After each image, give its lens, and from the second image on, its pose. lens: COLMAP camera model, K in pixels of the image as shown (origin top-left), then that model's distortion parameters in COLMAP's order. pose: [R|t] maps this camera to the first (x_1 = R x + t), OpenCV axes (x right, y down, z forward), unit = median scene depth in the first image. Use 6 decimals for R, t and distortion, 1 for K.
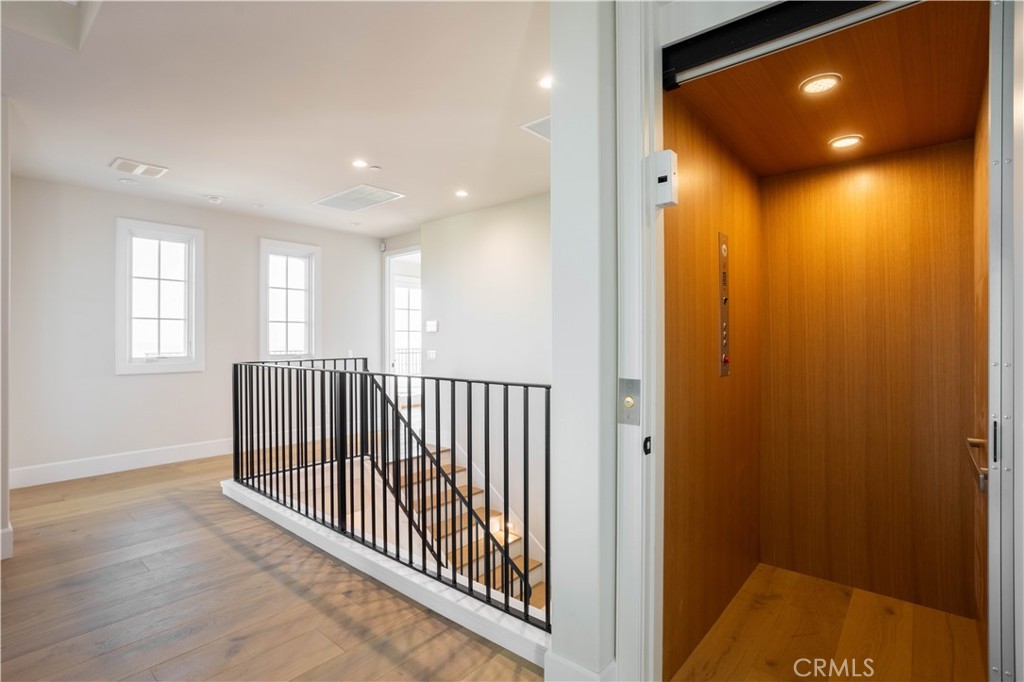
lens RADIAL K [[495.5, 0, 520.5], [0, 495.5, 337.9], [0, 0, 1]] dist [-0.006797, 0.005590]
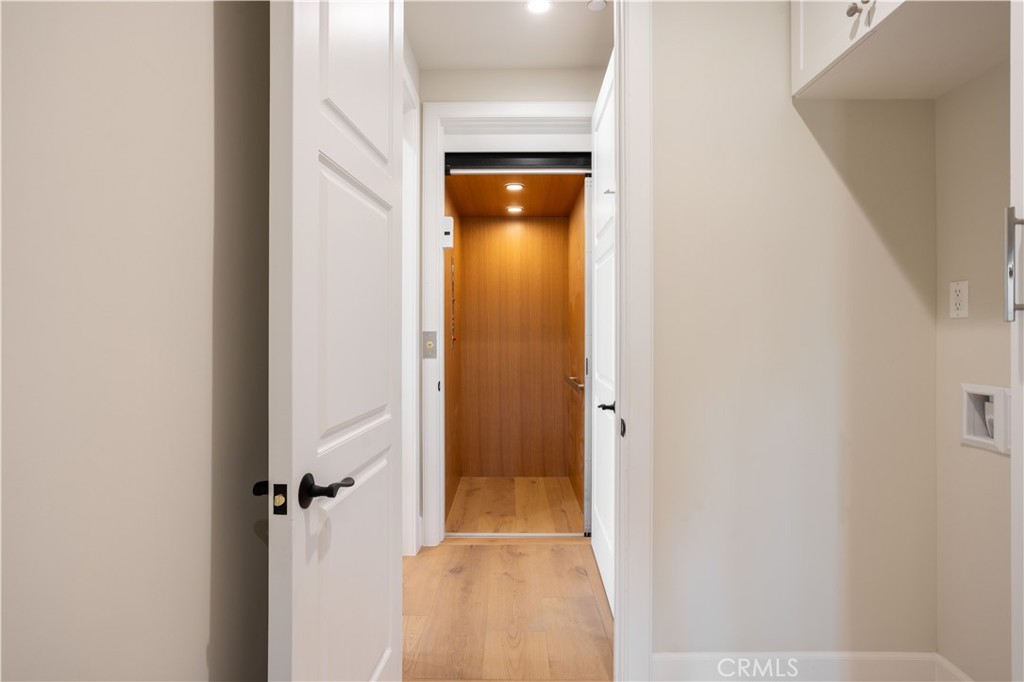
lens RADIAL K [[544.3, 0, 510.7], [0, 544.3, 335.6], [0, 0, 1]] dist [-0.000575, -0.000056]
pose [[0.784463, -0.005685, 0.620150, -0.469258], [-0.002042, 0.999929, 0.011749, 0.011516], [-0.620173, -0.010483, 0.784395, -0.418294]]
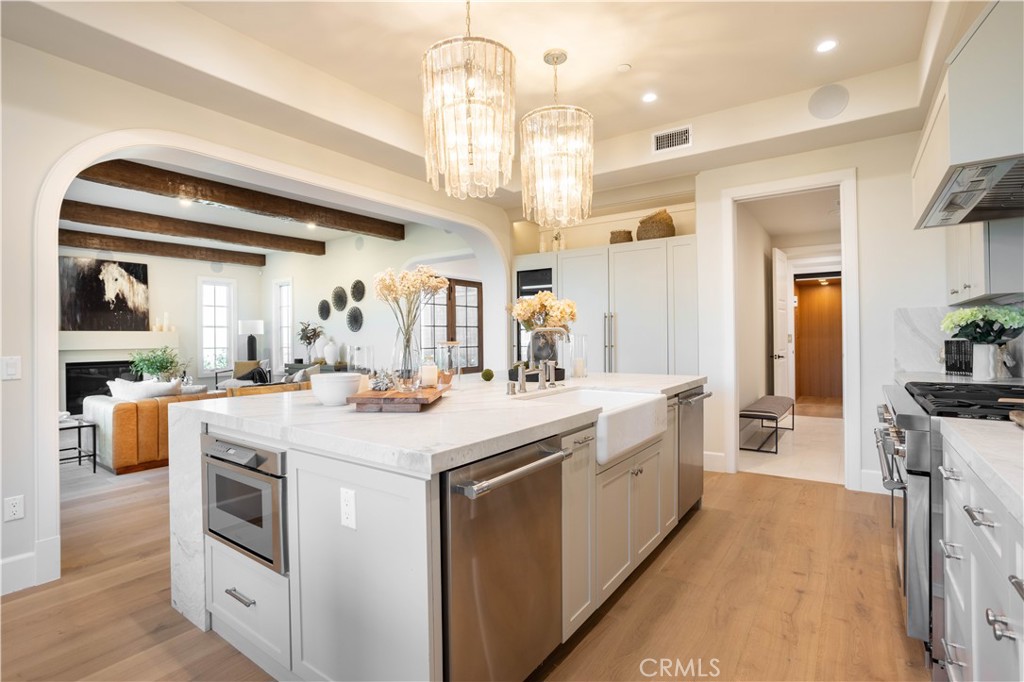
lens RADIAL K [[495.5, 0, 511.9], [0, 495.5, 335.6], [0, 0, 1]] dist [-0.006797, 0.005590]
pose [[0.998216, -0.011513, 0.058591, -2.065982], [0.011287, 0.999927, 0.004201, -0.012229], [-0.058636, -0.003533, 0.998273, -2.796816]]
